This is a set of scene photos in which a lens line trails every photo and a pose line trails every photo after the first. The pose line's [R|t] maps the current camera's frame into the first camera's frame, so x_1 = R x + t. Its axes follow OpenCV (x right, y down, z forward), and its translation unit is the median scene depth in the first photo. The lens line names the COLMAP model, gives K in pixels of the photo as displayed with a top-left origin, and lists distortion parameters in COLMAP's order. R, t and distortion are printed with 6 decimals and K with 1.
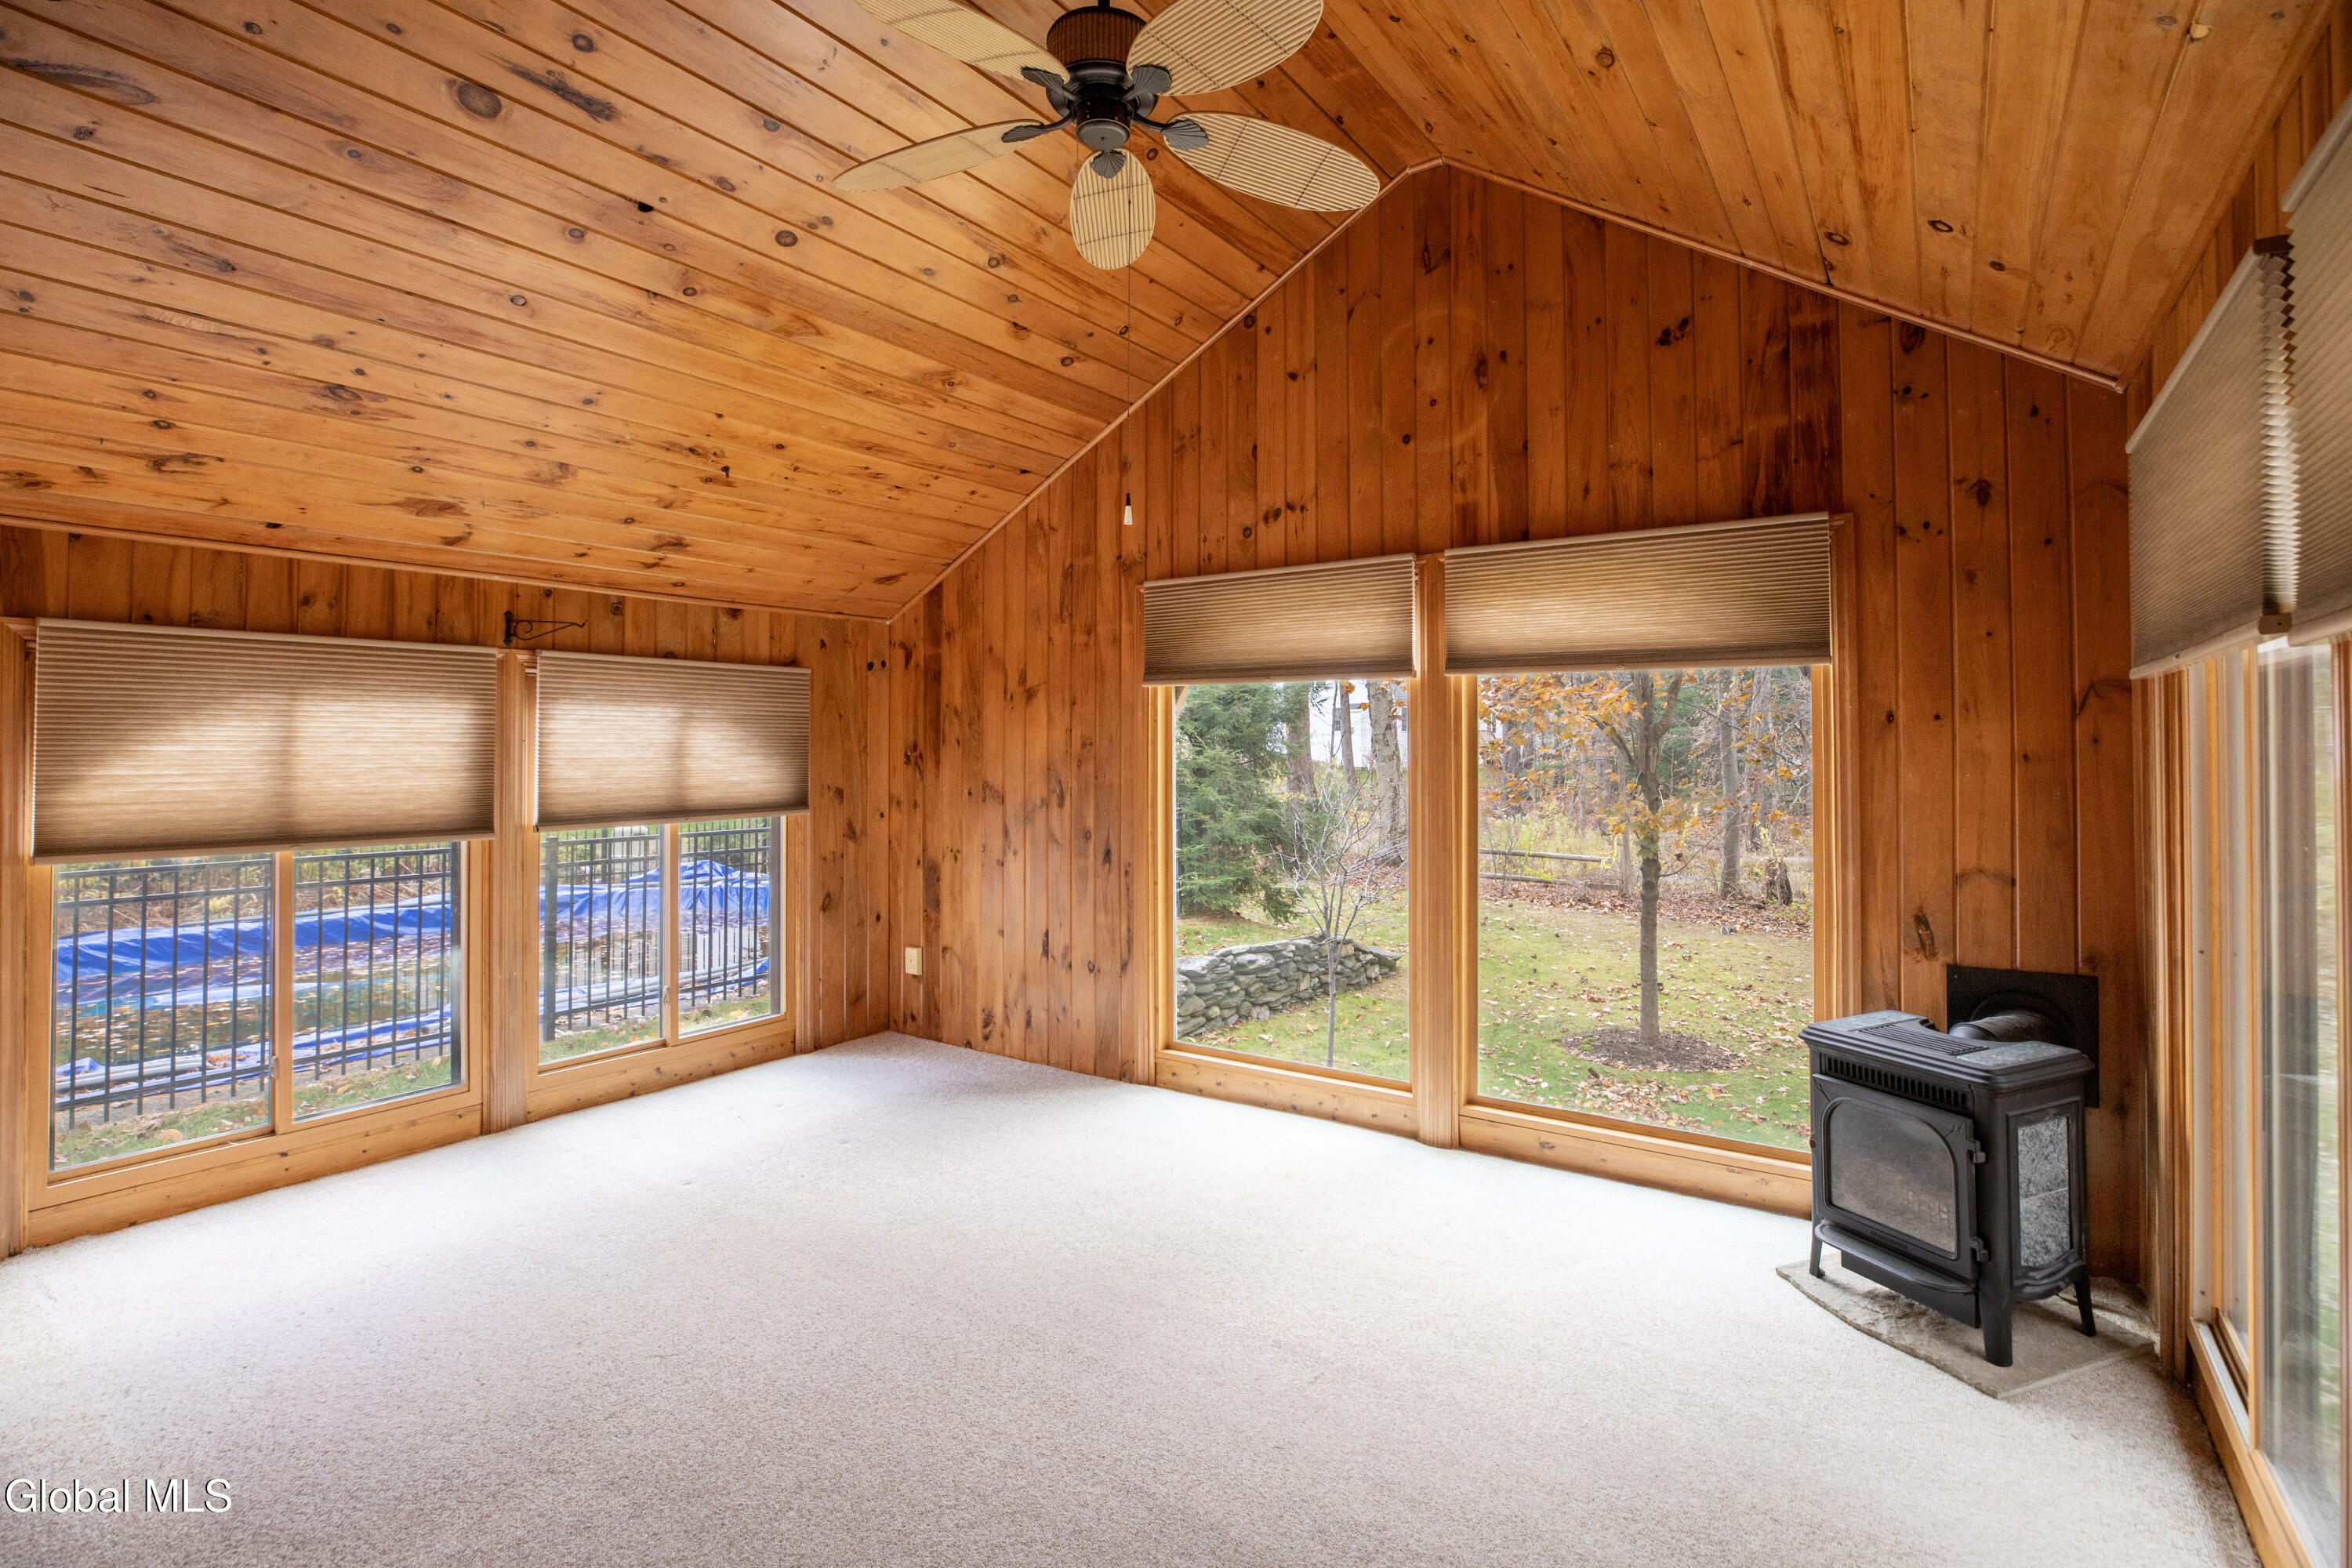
lens RADIAL K [[1105.4, 0, 1177.0], [0, 1105.4, 761.5], [0, 0, 1]] dist [-0.023448, 0.000653]
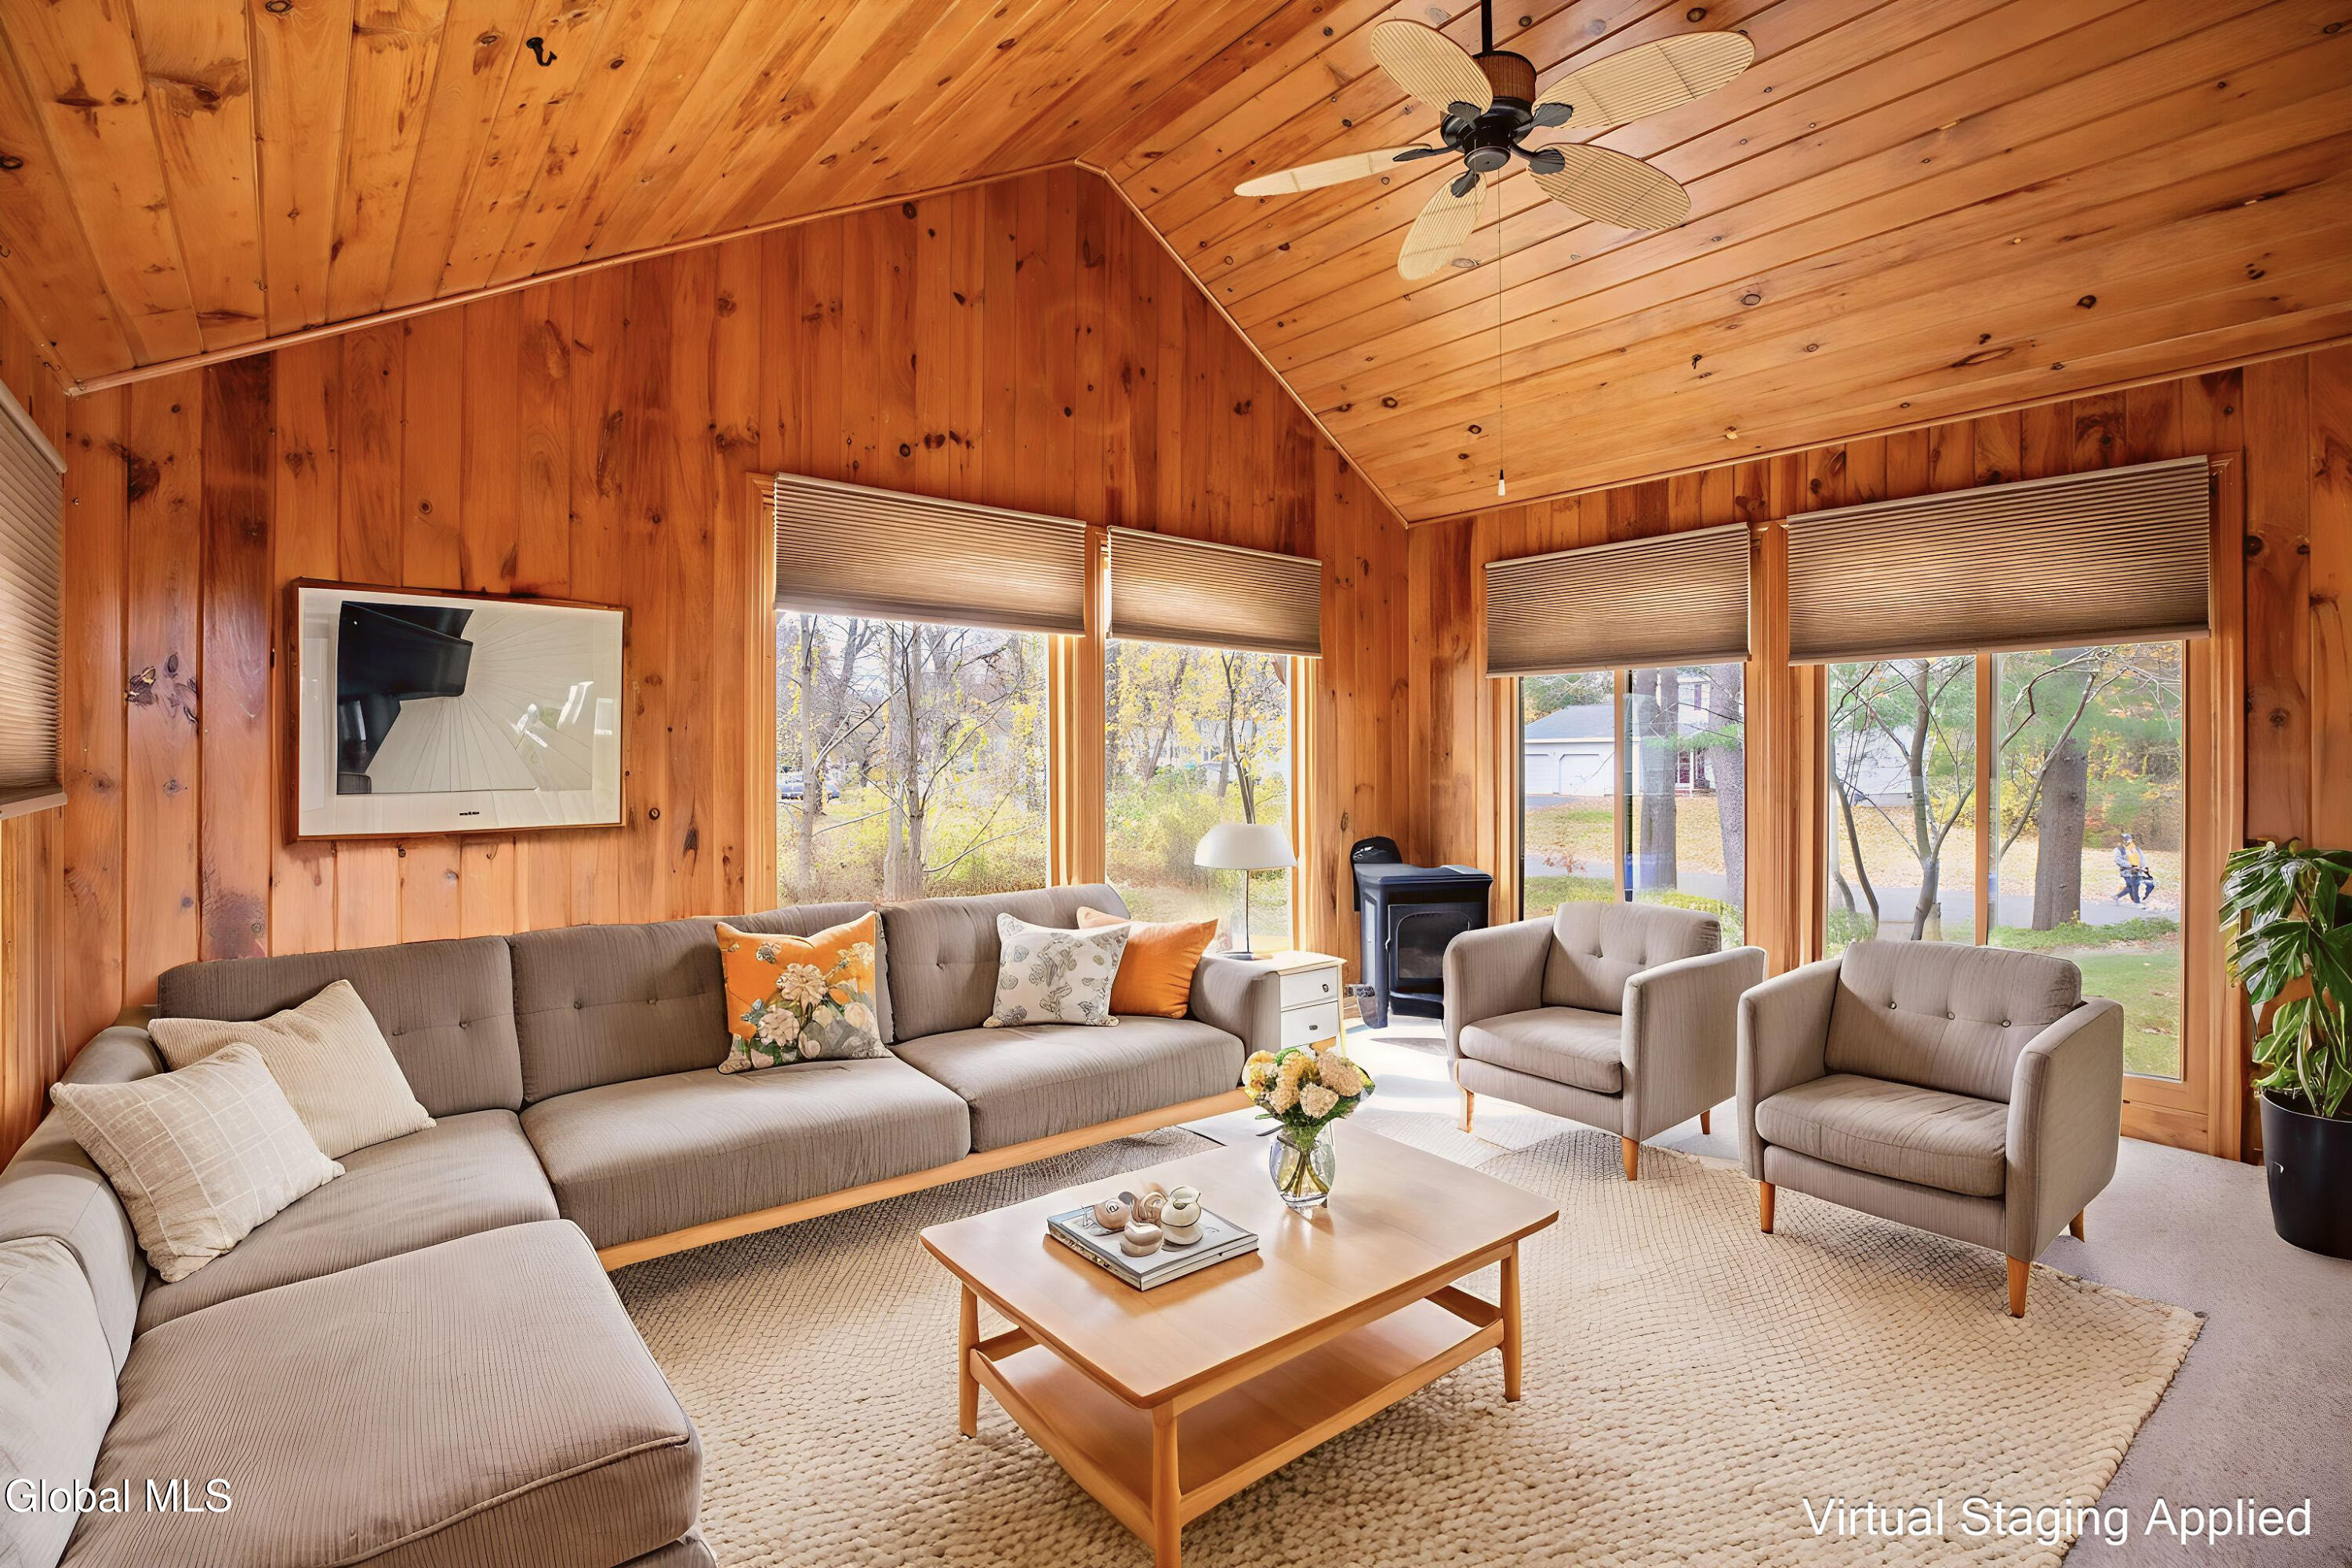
lens RADIAL K [[1088.7, 0, 1172.6], [0, 1088.7, 762.7], [0, 0, 1]] dist [-0.025517, -0.000396]
pose [[0.285134, -0.009942, 0.958436, -0.746976], [0.005481, 0.999947, 0.008742, 0.035930], [-0.958472, 0.002760, 0.285173, 0.588493]]
